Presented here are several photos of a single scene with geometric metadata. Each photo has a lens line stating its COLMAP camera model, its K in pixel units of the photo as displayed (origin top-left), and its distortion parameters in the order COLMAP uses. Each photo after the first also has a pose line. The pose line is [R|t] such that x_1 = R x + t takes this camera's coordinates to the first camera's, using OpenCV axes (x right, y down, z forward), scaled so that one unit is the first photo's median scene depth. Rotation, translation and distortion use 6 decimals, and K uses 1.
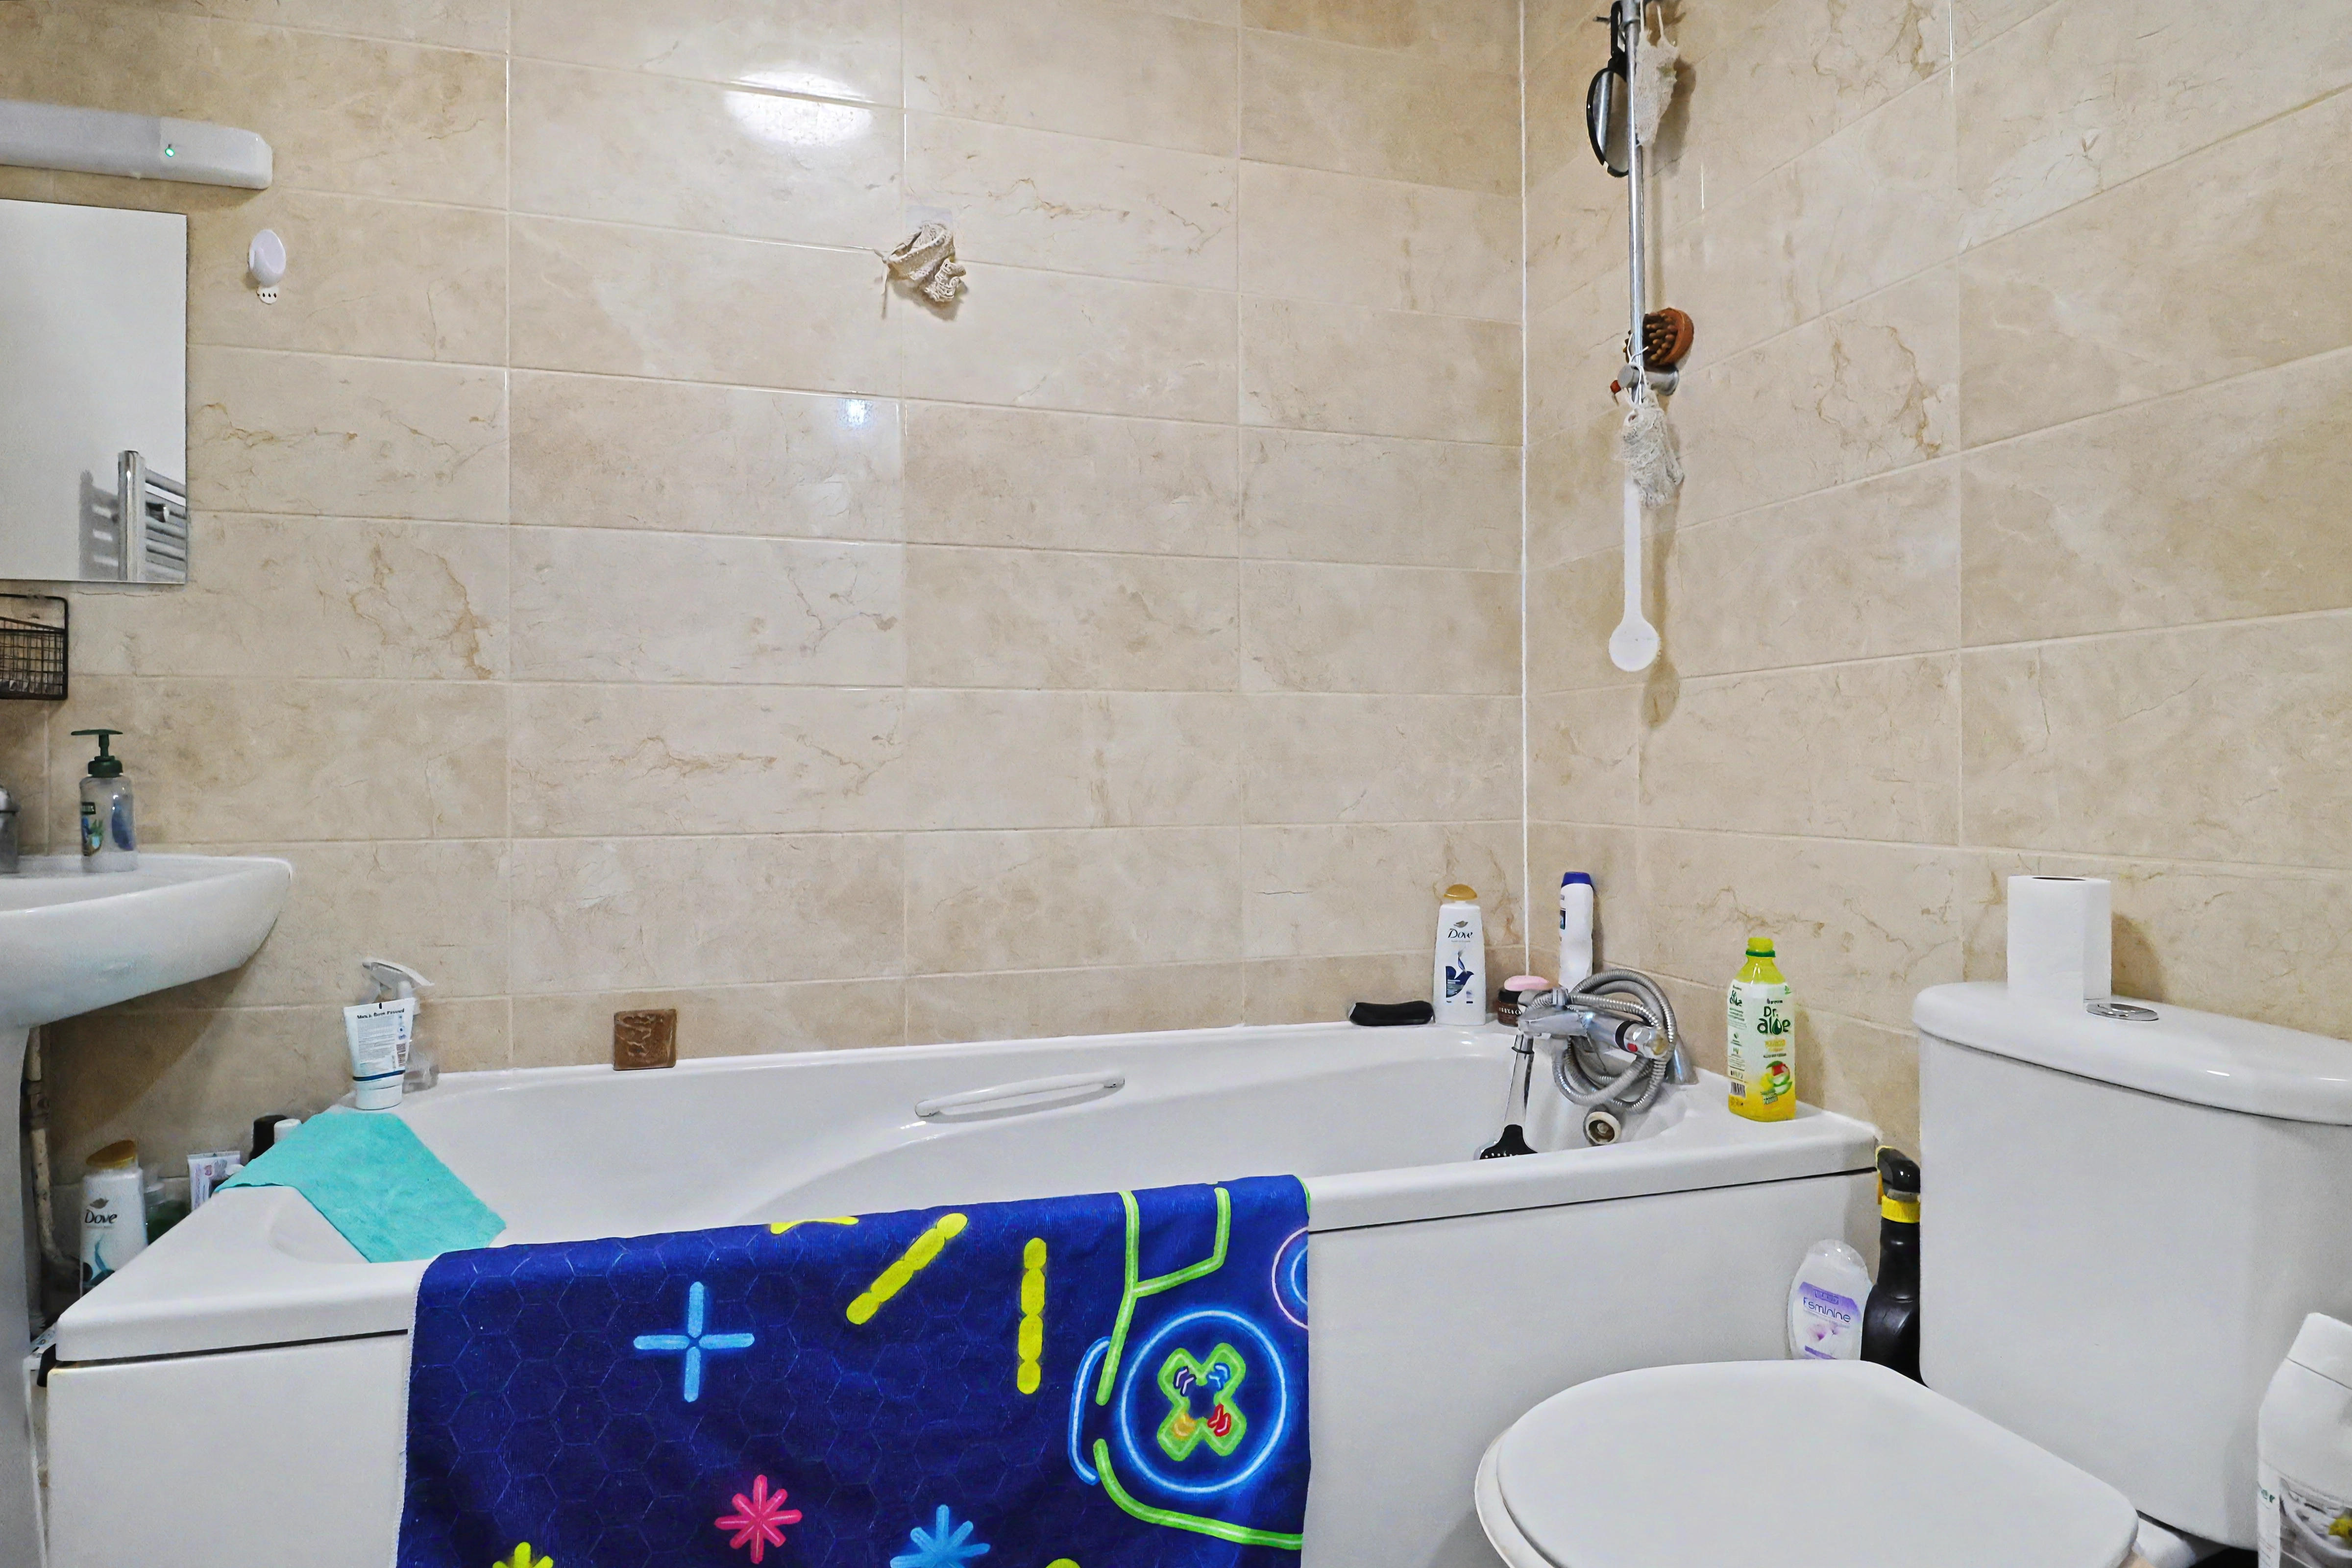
lens RADIAL K [[1245.5, 0, 1167.4], [0, 1245.5, 781.9], [0, 0, 1]] dist [-0.002637, -0.014995]
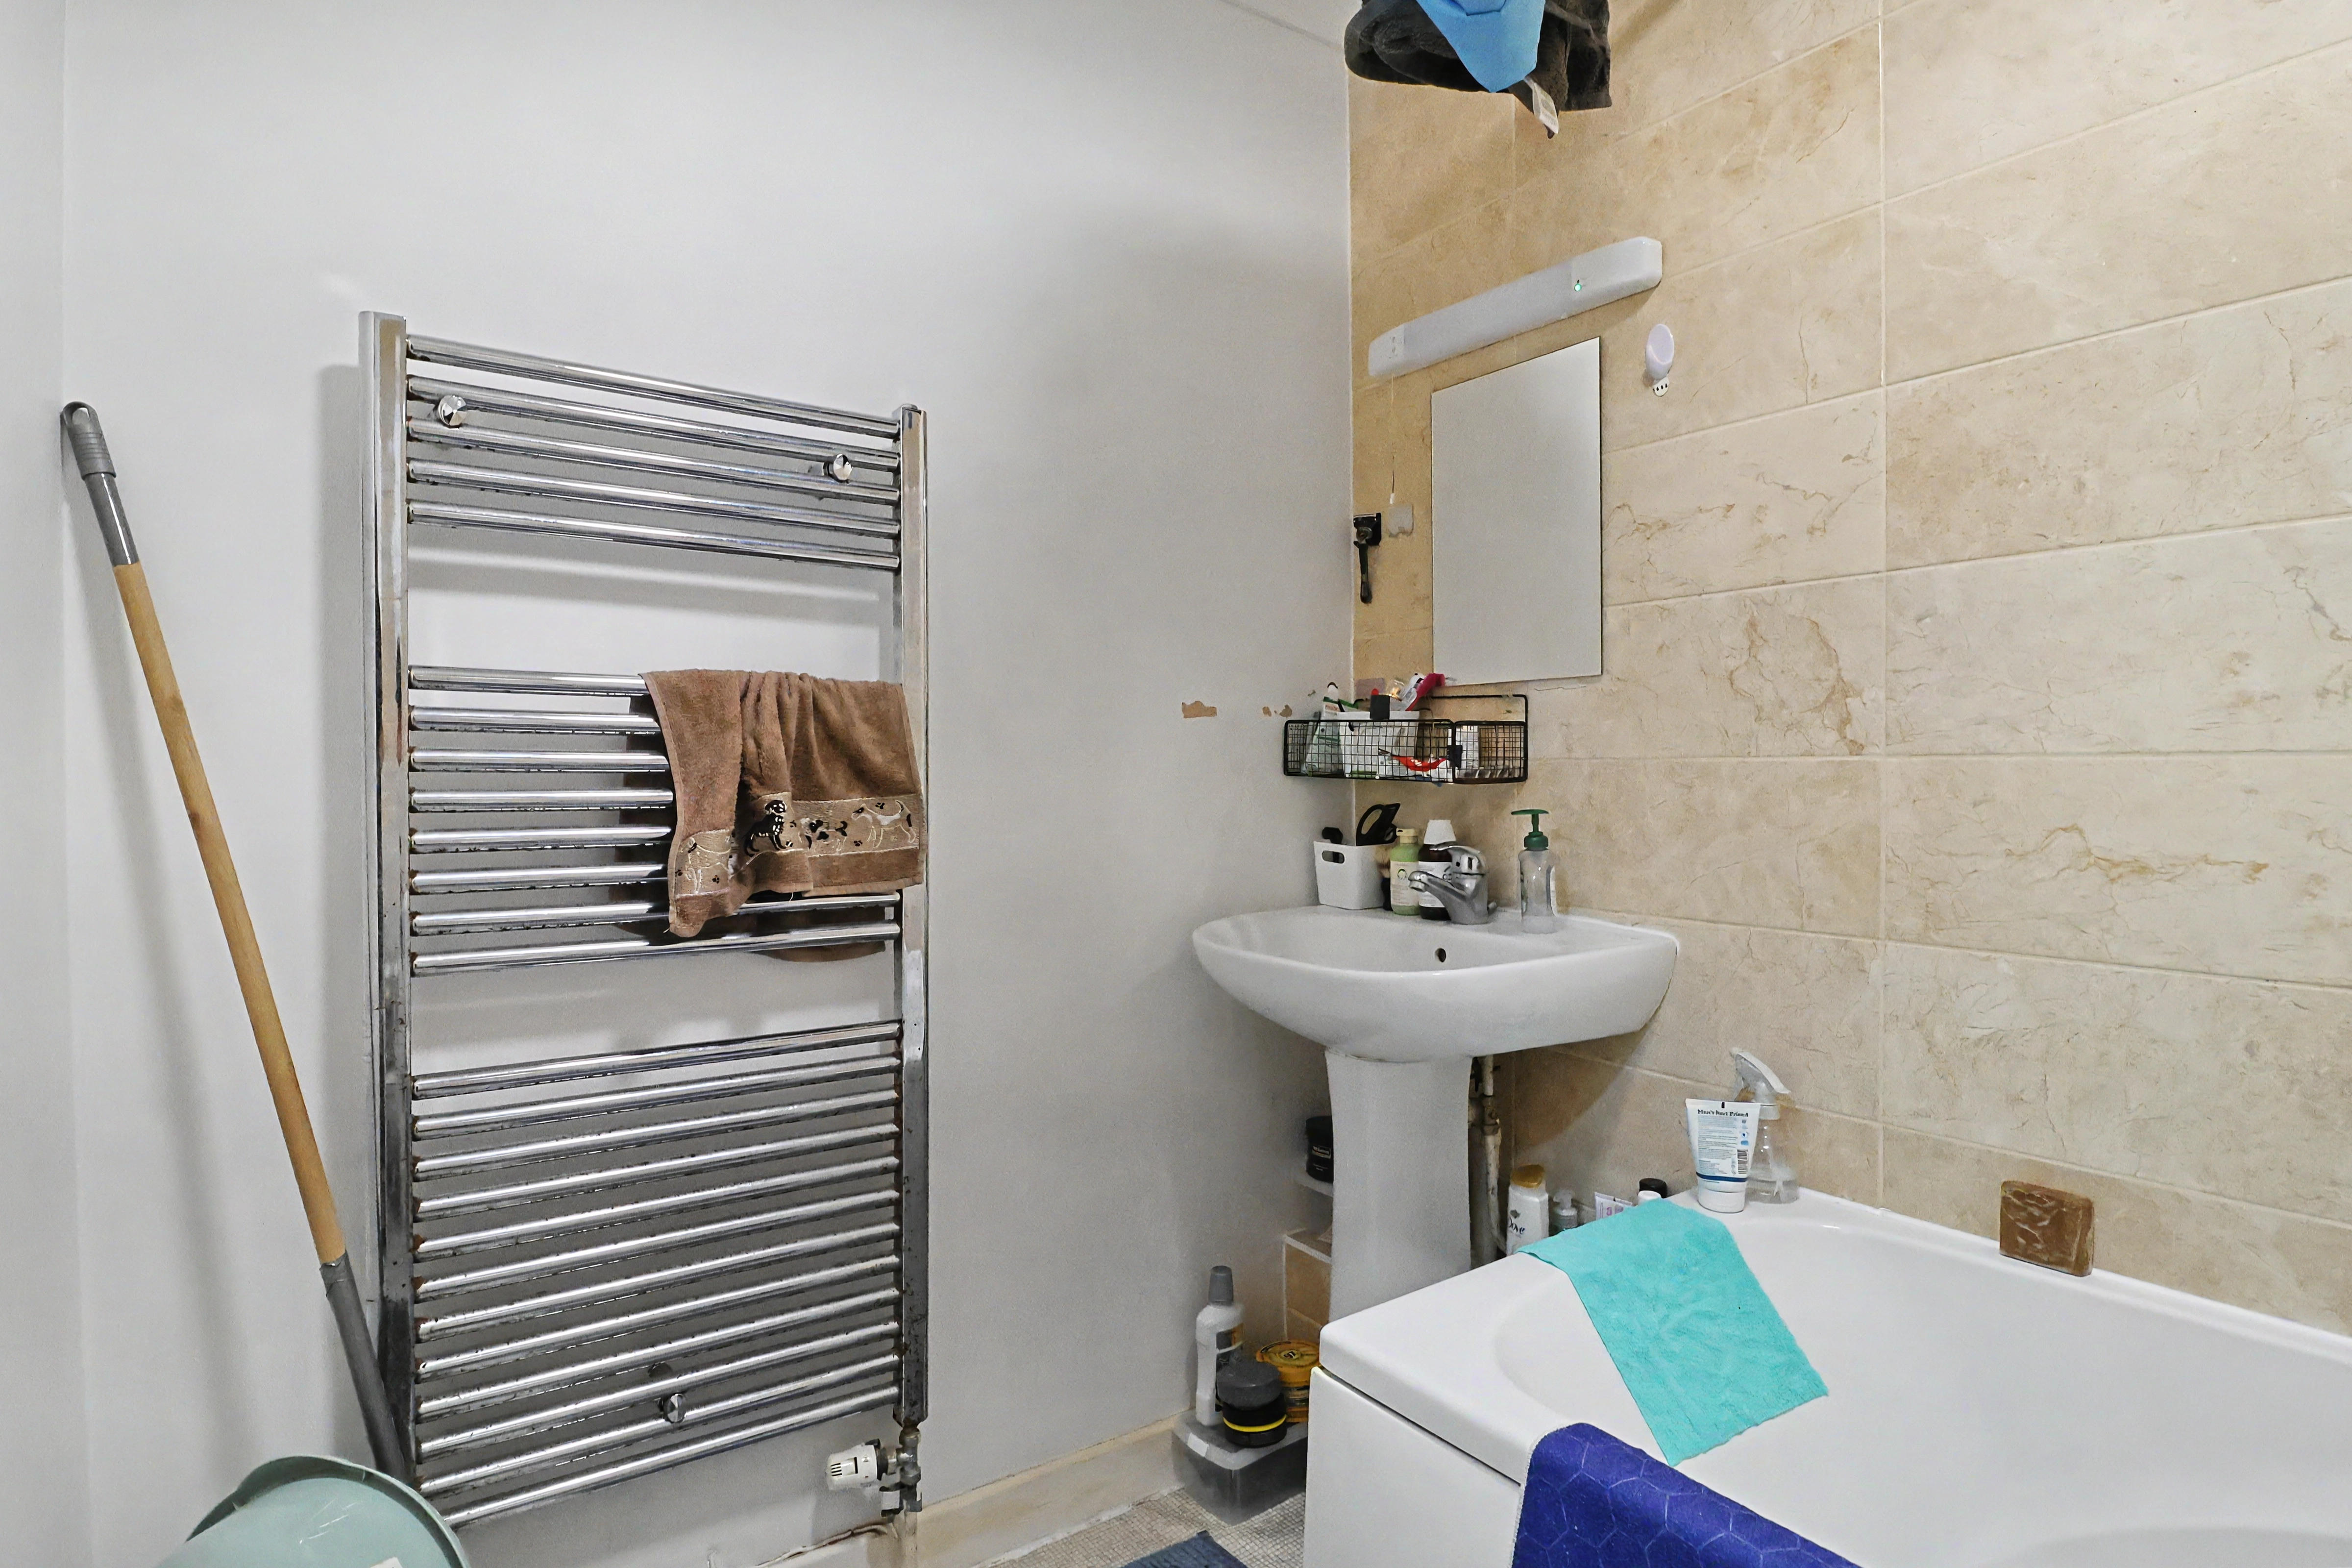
lens RADIAL K [[1245.5, 0, 1167.4], [0, 1245.5, 781.9], [0, 0, 1]] dist [-0.002637, -0.014995]
pose [[0.297104, 0.019266, -0.954651, 0.141820], [-0.001073, 0.999803, 0.019843, -0.082244], [0.954844, -0.004871, 0.297066, 0.285771]]
